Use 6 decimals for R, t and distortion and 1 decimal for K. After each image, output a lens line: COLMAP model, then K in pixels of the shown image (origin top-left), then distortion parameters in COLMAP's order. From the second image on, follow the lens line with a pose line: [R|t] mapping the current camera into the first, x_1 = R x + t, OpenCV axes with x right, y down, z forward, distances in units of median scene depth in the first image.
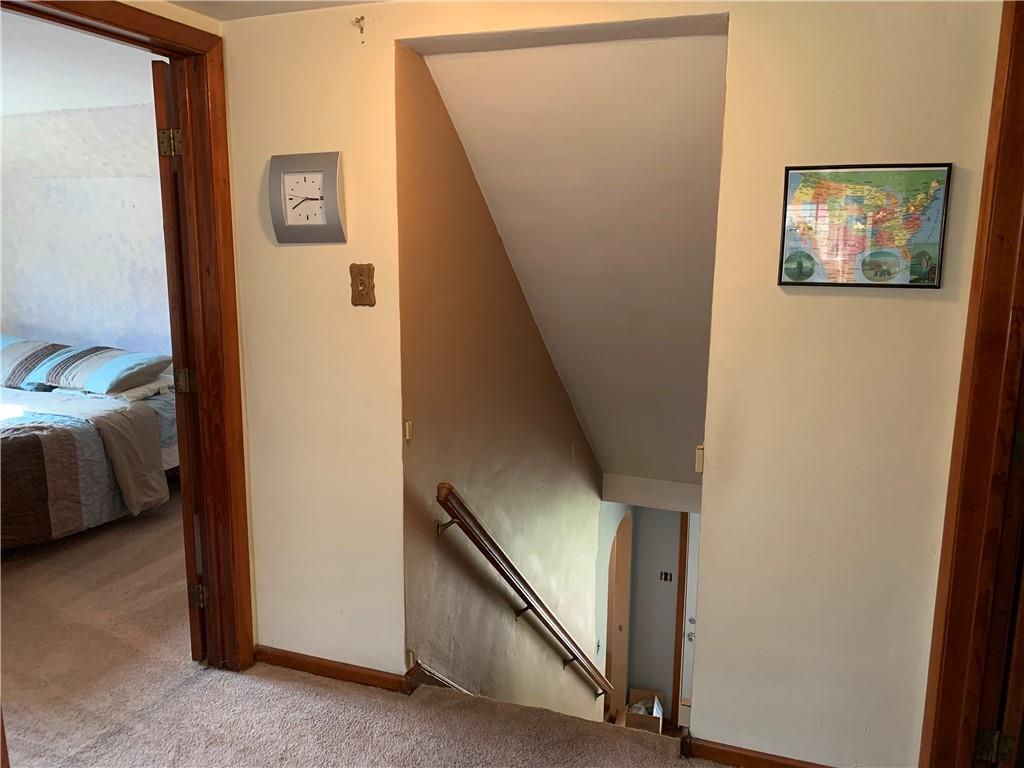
lens RADIAL K [[791.1, 0, 511.1], [0, 791.1, 383.0], [0, 0, 1]] dist [-0.008041, -0.014514]
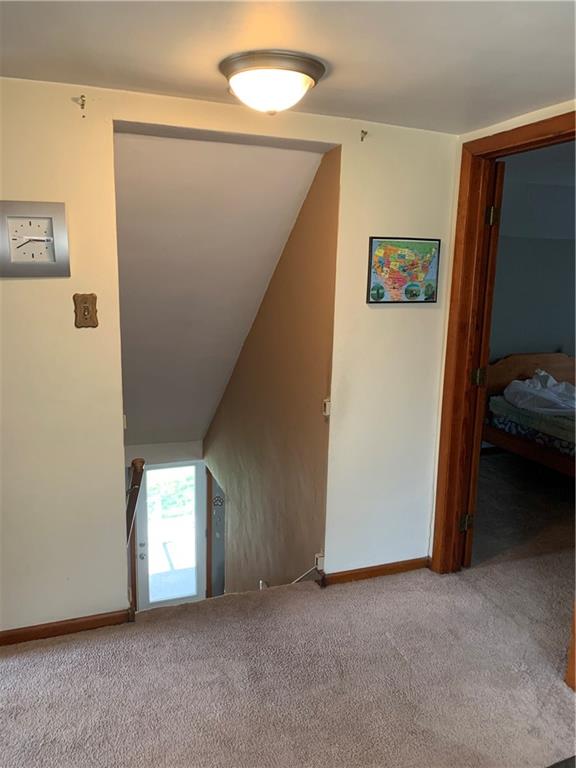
lens RADIAL K [[593.3, 0, 287.2], [0, 593.3, 386.0], [0, 0, 1]] dist [-0.008041, -0.014514]
pose [[0.759801, -0.115559, 0.639803, -0.688442], [0.101213, 0.993103, 0.059175, -0.035822], [-0.642229, 0.019795, 0.766257, 0.096227]]
